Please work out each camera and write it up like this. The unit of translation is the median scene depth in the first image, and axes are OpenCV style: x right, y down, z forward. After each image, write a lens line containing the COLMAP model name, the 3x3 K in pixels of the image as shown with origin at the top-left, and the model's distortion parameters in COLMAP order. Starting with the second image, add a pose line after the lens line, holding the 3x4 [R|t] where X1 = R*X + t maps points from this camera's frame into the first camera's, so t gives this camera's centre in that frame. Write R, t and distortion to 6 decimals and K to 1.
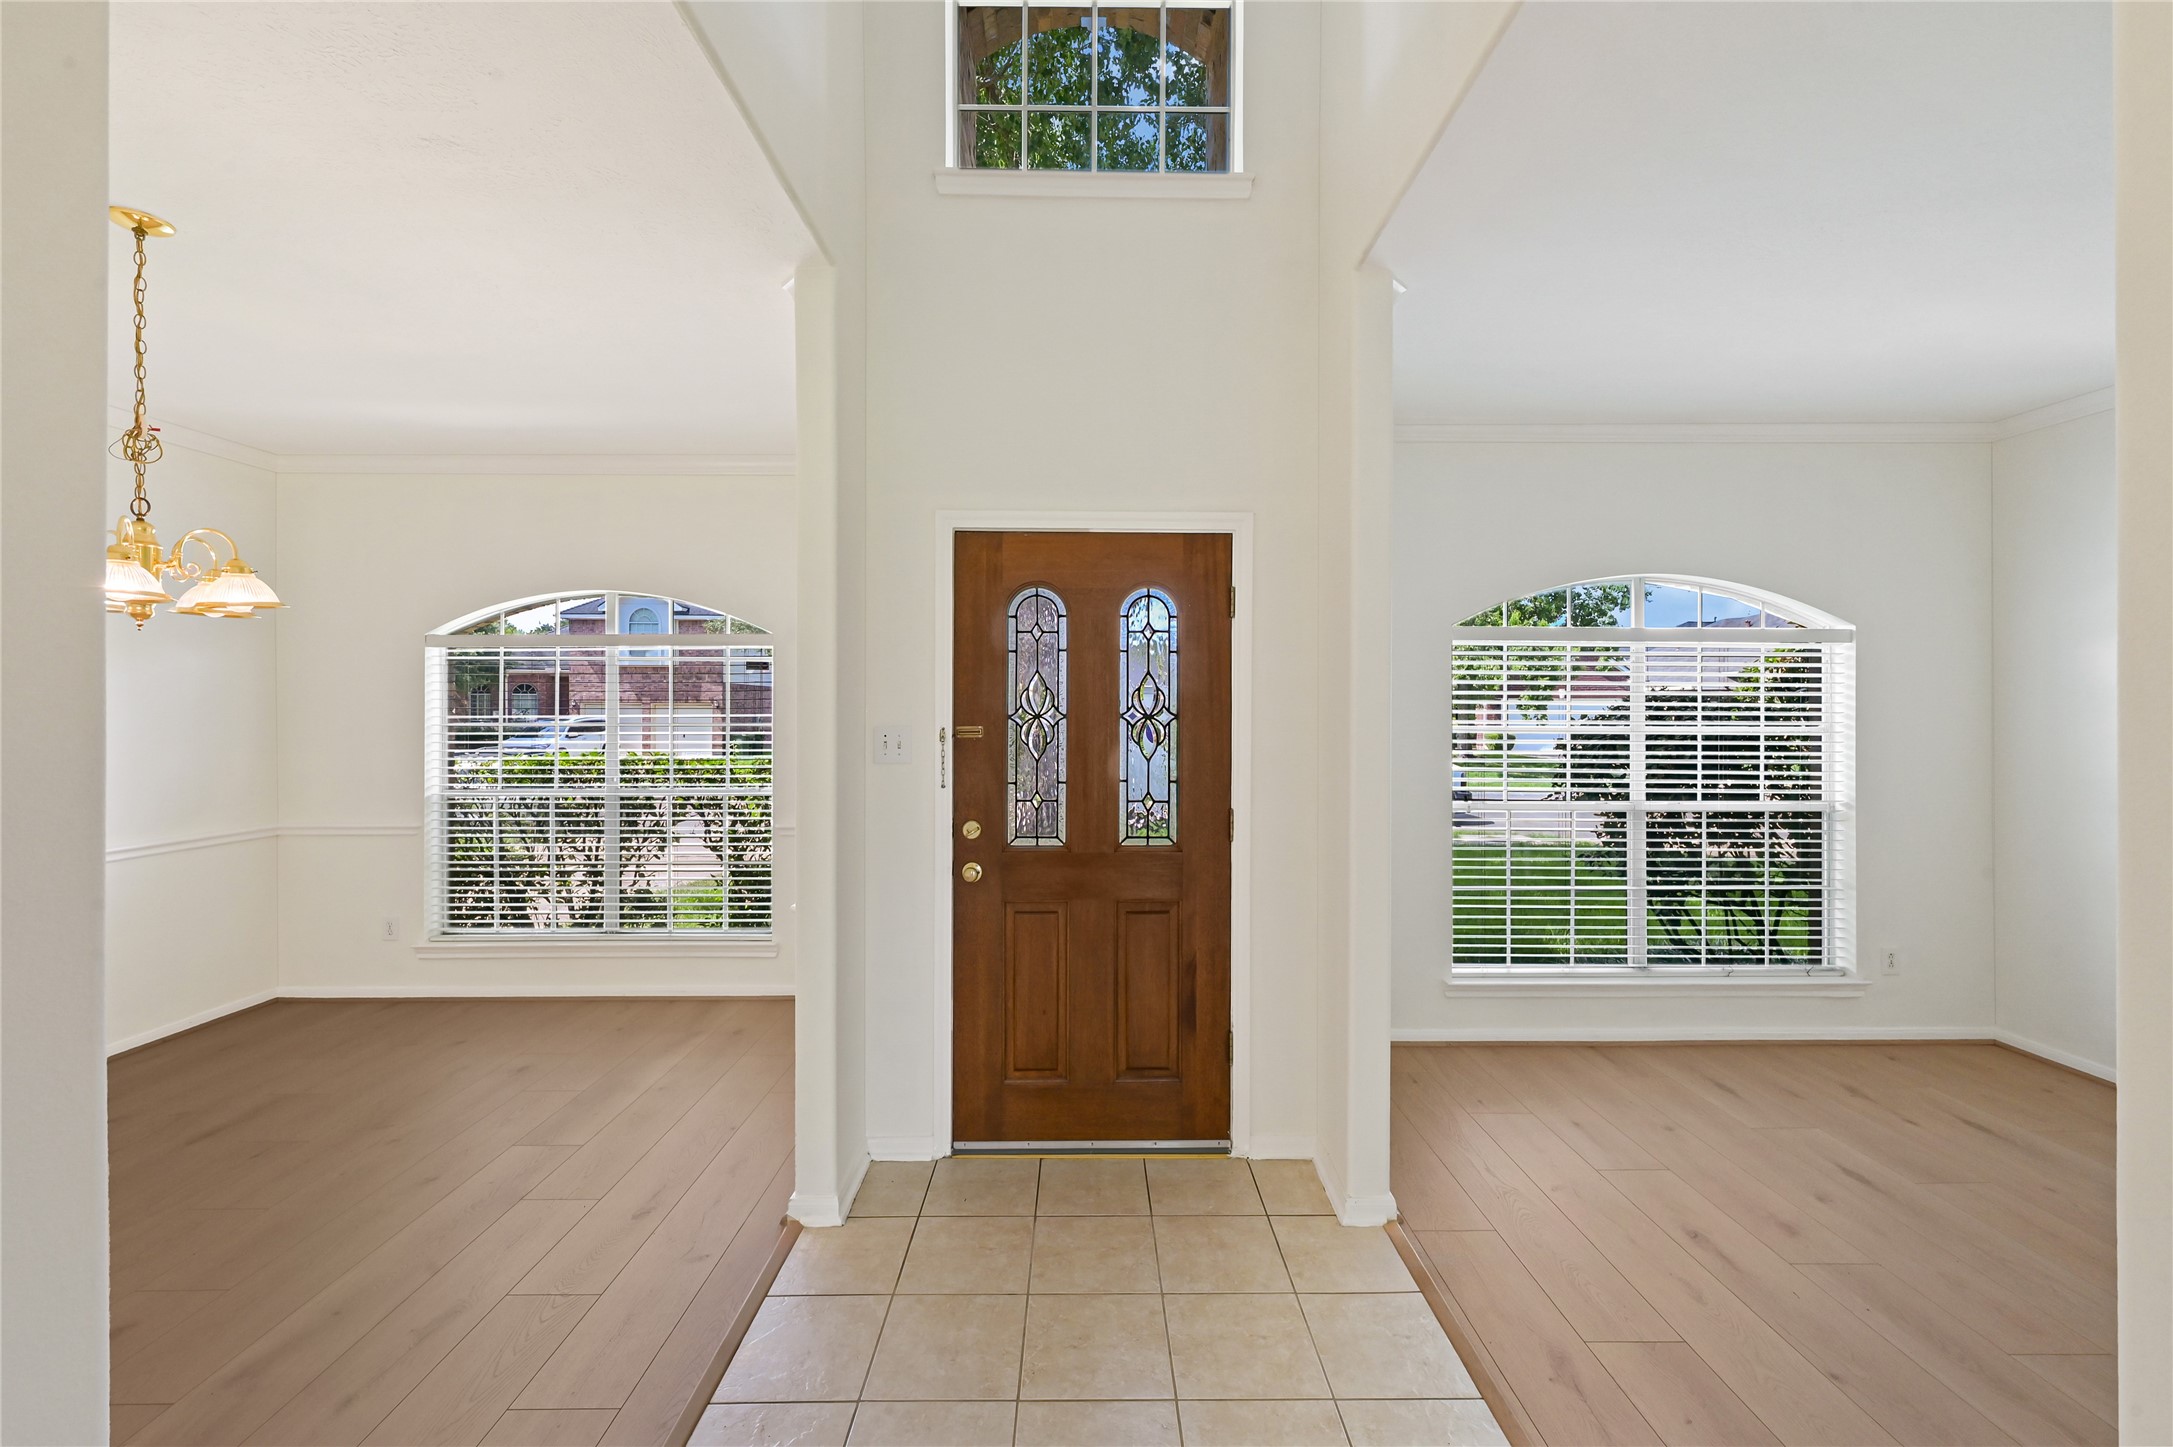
lens RADIAL K [[861.8, 0, 1085.0], [0, 861.8, 725.3], [0, 0, 1]] dist [-0.001516, -0.000410]
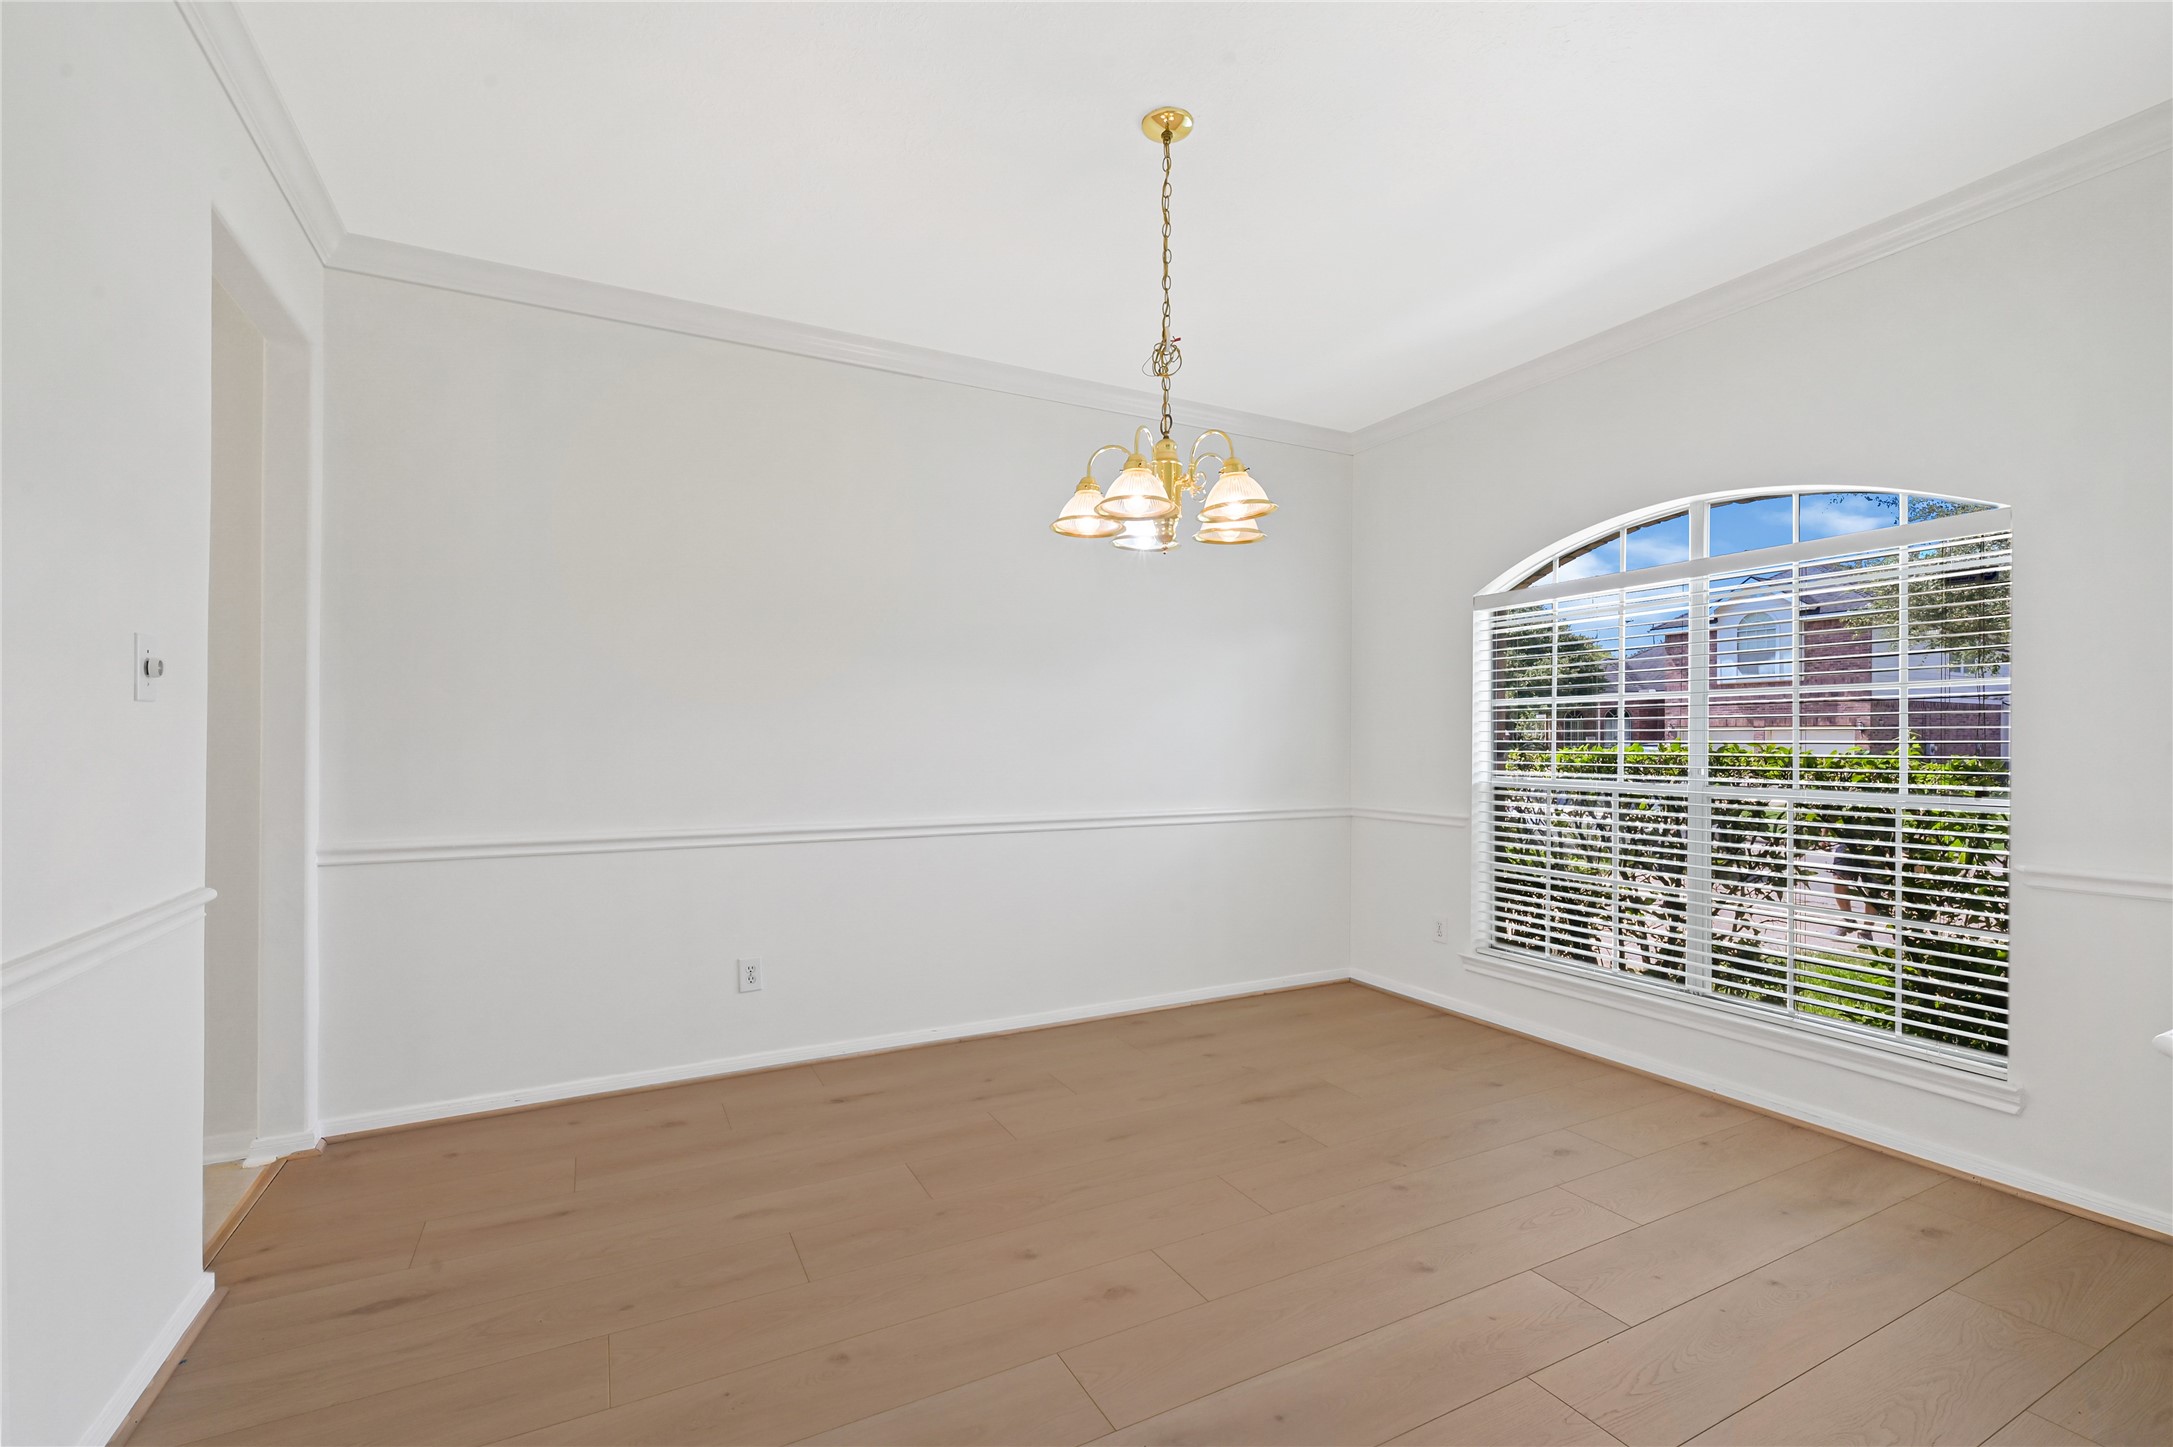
lens RADIAL K [[936.4, 0, 1075.5], [0, 936.4, 733.4], [0, 0, 1]] dist [-0.008499, 0.000675]
pose [[0.450318, -0.004388, -0.892858, -0.098146], [-0.014295, 0.999824, -0.012123, 0.045226], [0.892754, 0.018222, 0.450176, 0.199984]]
